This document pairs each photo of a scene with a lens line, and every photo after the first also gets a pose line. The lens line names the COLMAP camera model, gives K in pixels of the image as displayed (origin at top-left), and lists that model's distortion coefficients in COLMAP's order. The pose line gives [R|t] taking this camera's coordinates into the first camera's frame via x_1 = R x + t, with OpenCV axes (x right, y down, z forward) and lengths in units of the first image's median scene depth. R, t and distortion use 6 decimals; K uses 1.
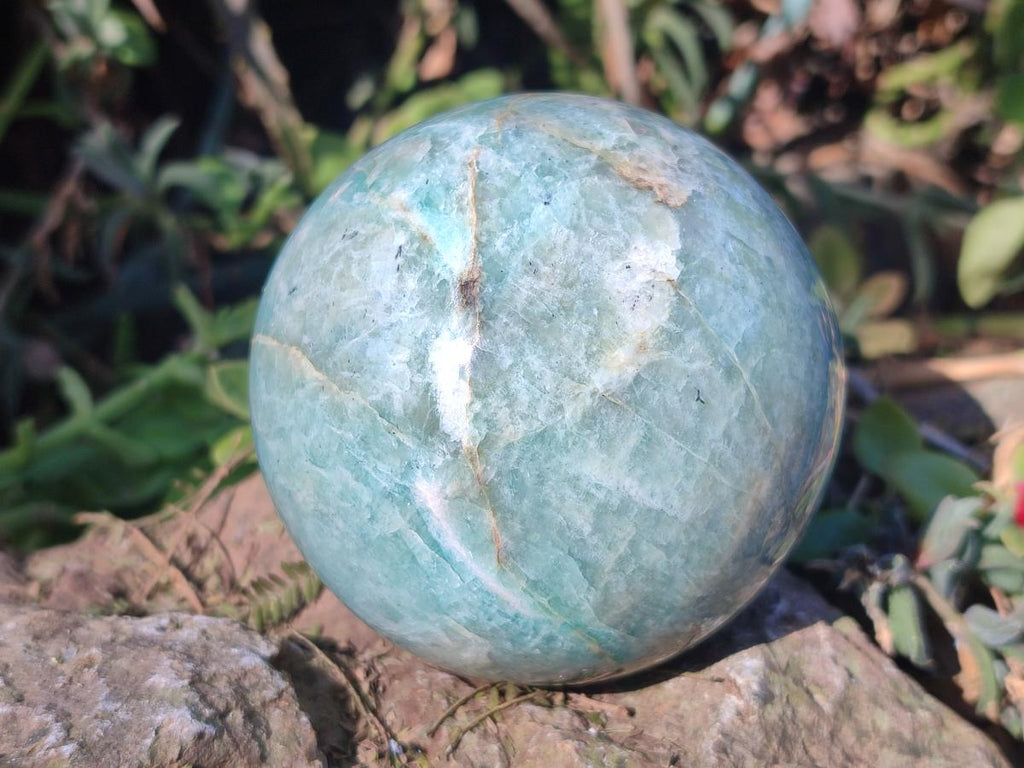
lens RADIAL K [[1527.2, 0, 512.0], [0, 1527.2, 384.0], [0, 0, 1]] dist [0.312777, -0.018891]
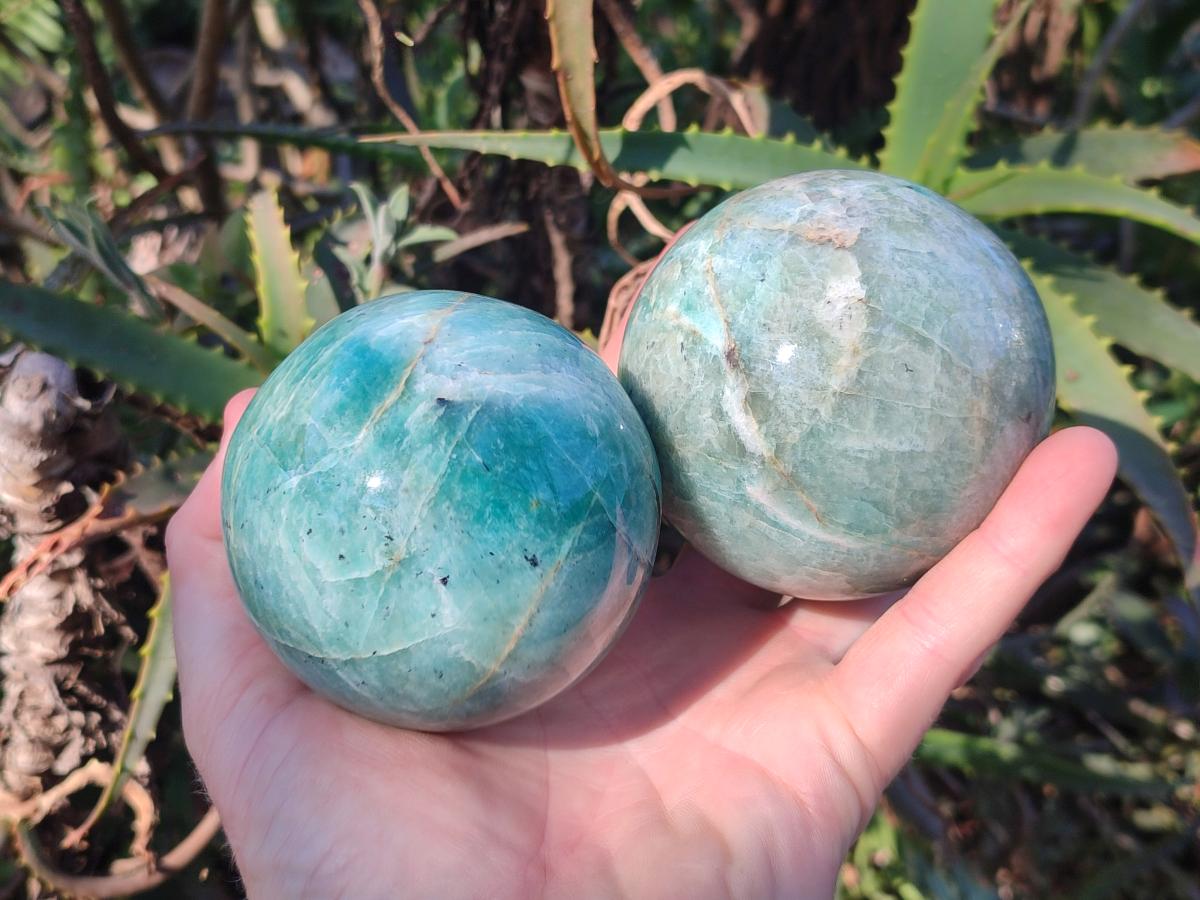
lens RADIAL K [[1789.7, 0, 600.0], [0, 1789.7, 450.0], [0, 0, 1]] dist [0.312777, -0.018891]
pose [[0.904689, -0.343878, -0.251566, 0.256420], [0.357667, 0.933798, 0.009798, -0.039084], [0.231542, -0.098841, 0.967791, -0.703372]]
